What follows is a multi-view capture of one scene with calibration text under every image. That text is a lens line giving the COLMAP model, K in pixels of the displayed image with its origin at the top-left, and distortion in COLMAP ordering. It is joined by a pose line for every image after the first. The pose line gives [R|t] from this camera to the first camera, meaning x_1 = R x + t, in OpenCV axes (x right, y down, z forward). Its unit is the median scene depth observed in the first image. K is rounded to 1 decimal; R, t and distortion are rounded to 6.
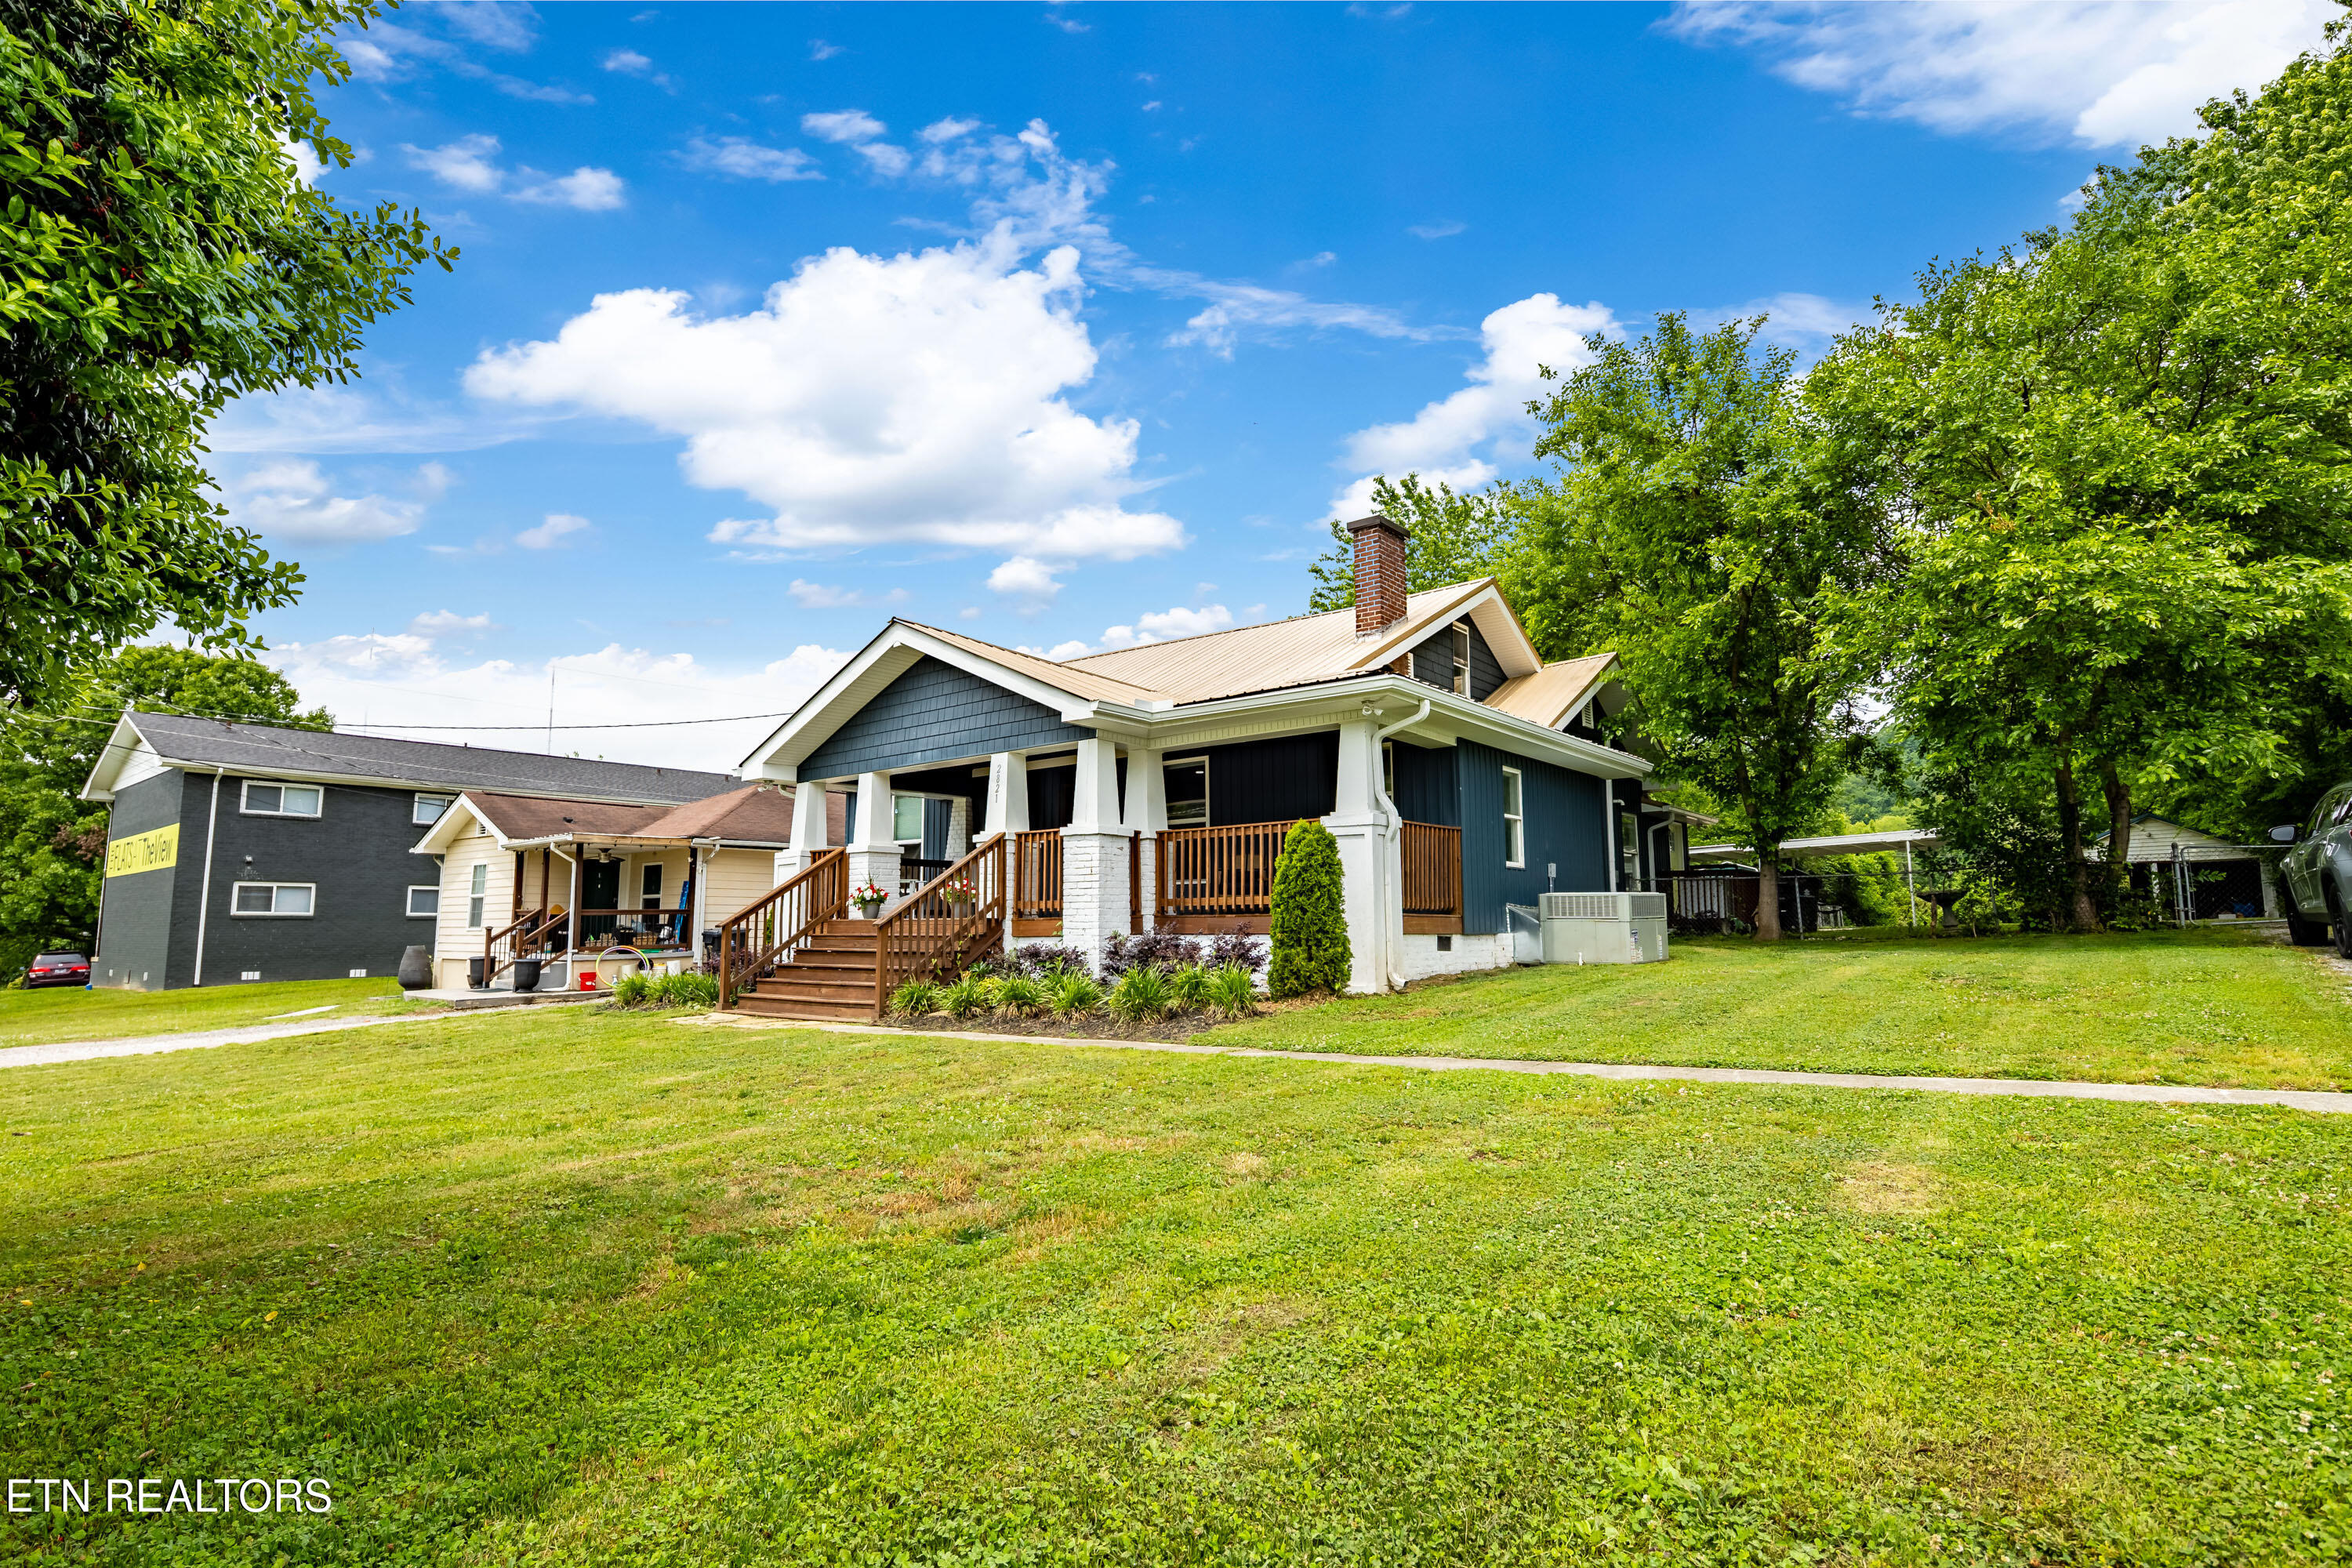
lens RADIAL K [[1142.1, 0, 1176.0], [0, 1142.1, 784.0], [0, 0, 1]] dist [0.000313, 0.000227]
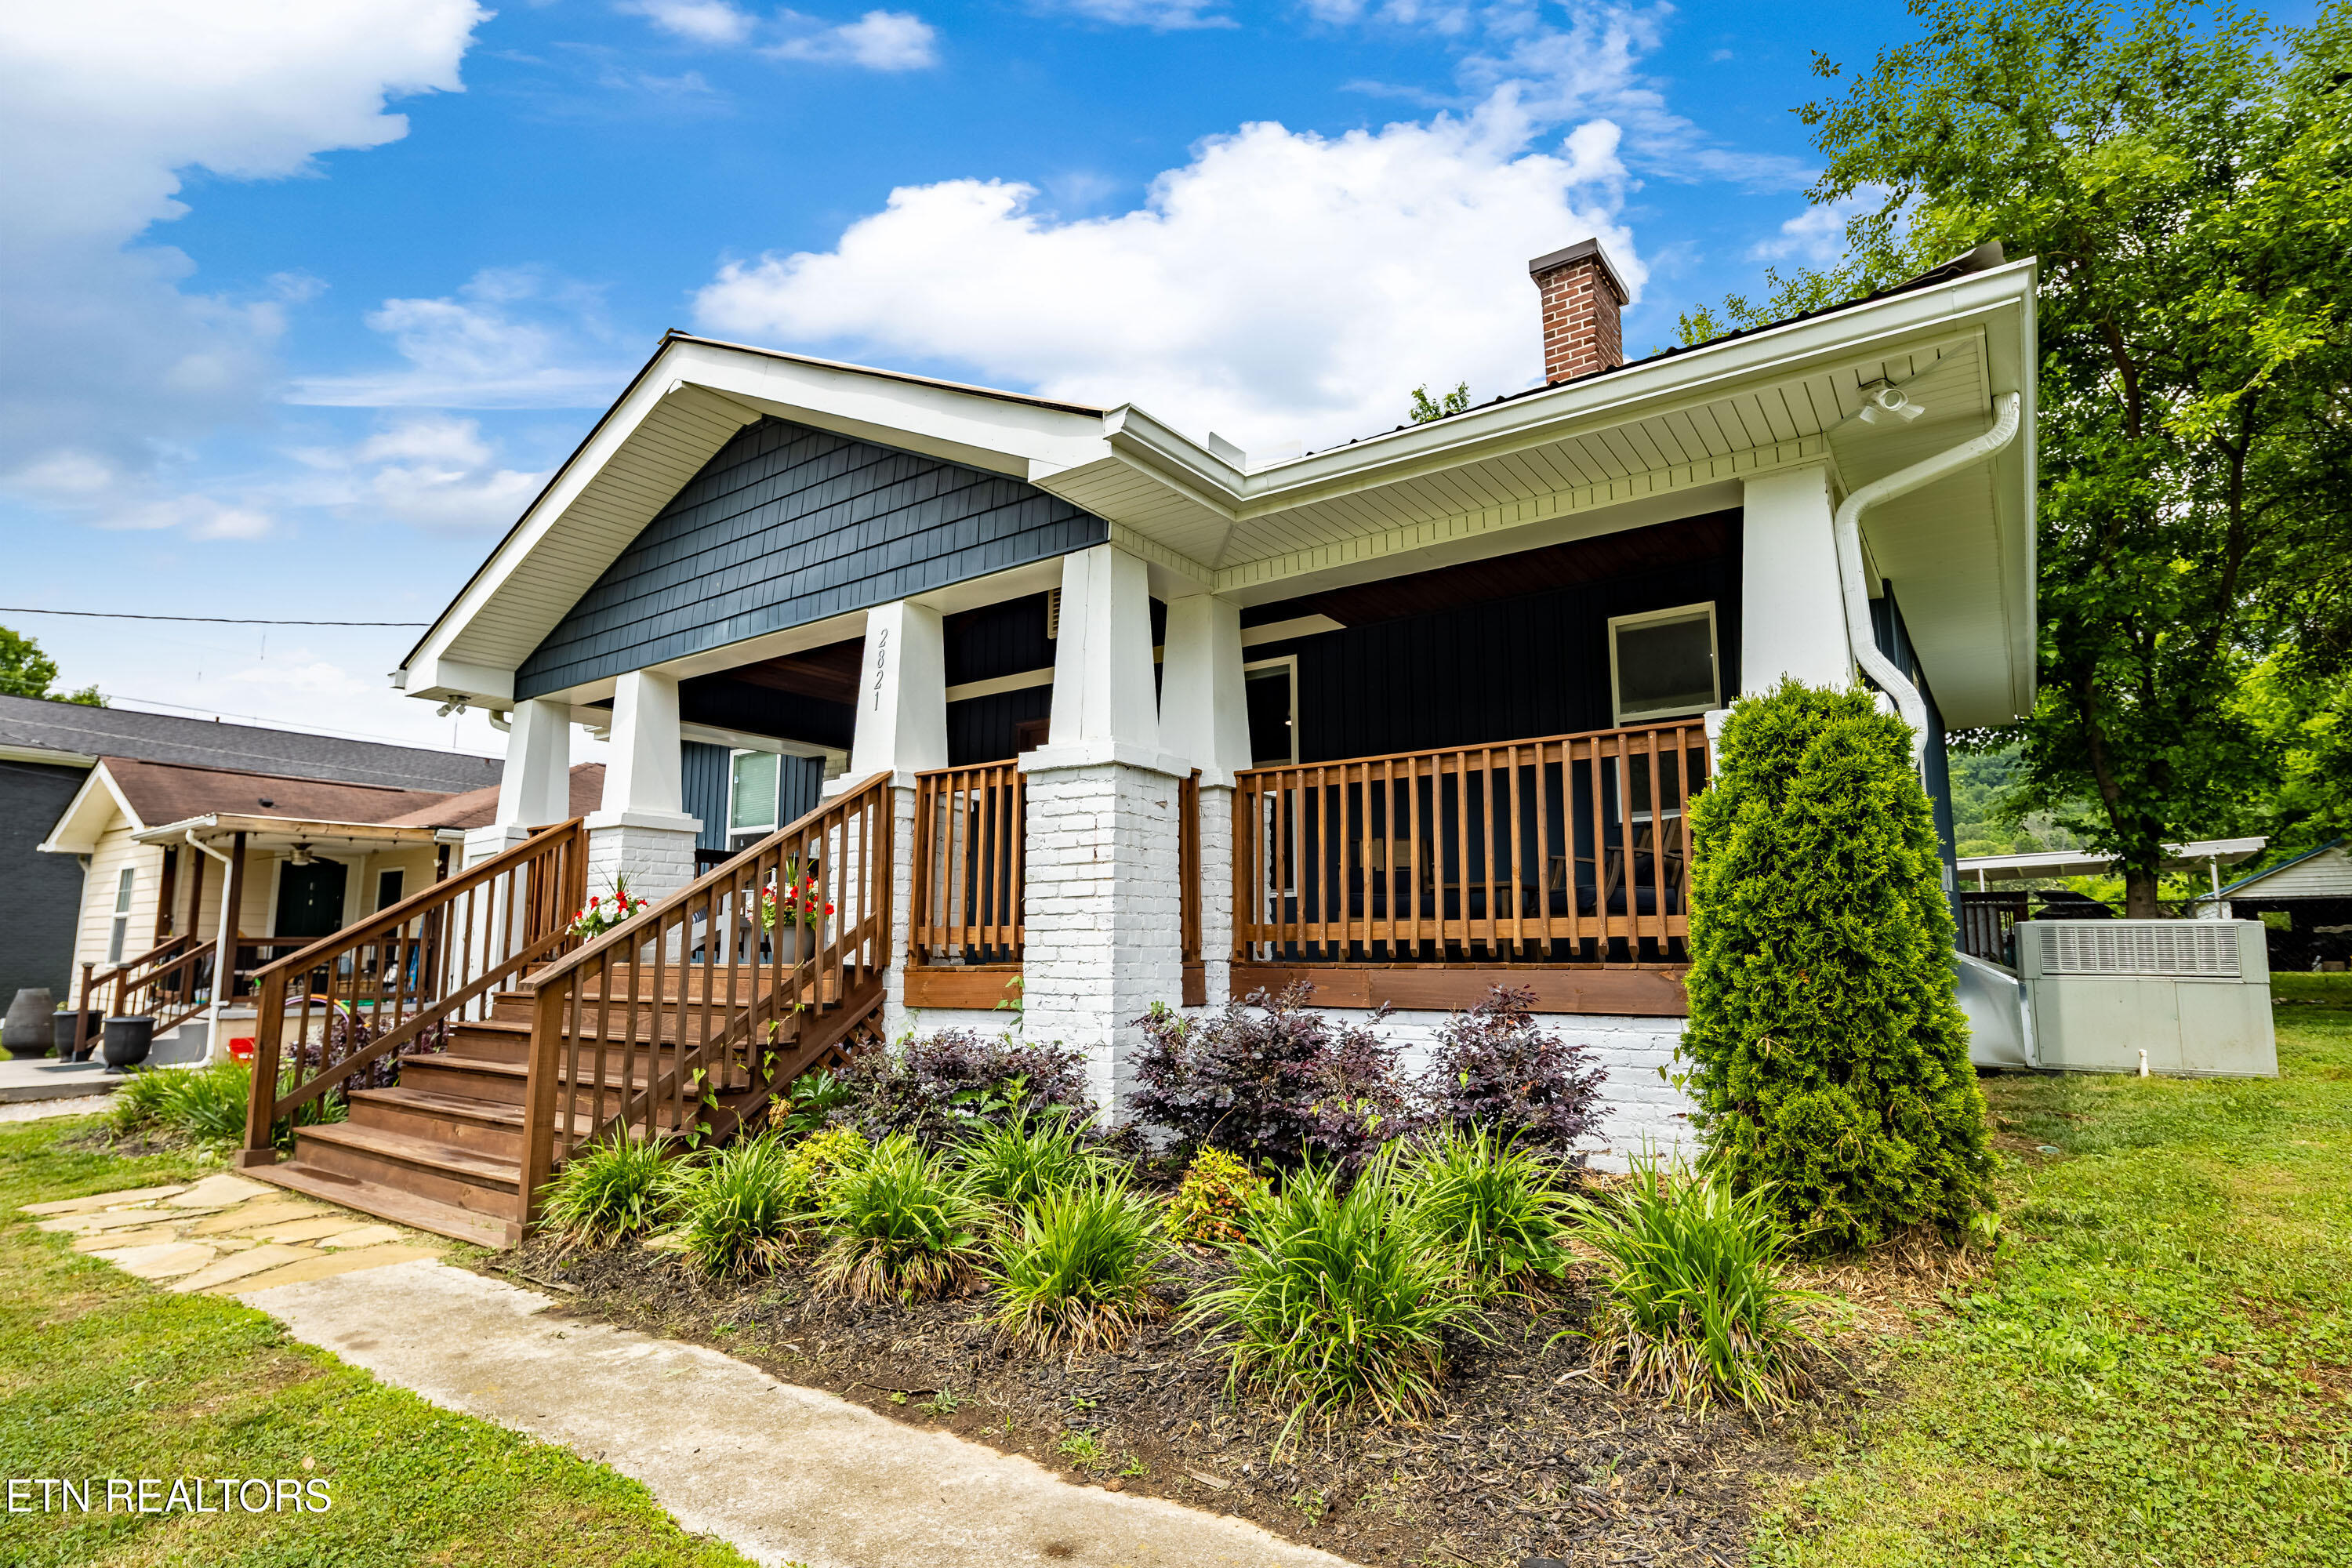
lens RADIAL K [[1163.0, 0, 1179.7], [0, 1163.0, 800.1], [0, 0, 1]] dist [0.001846, 0.000136]
pose [[0.998463, 0.013756, 0.053681, -0.063474], [-0.013168, 0.999849, -0.011308, 0.058204], [-0.053829, 0.010584, 0.998494, 0.552885]]
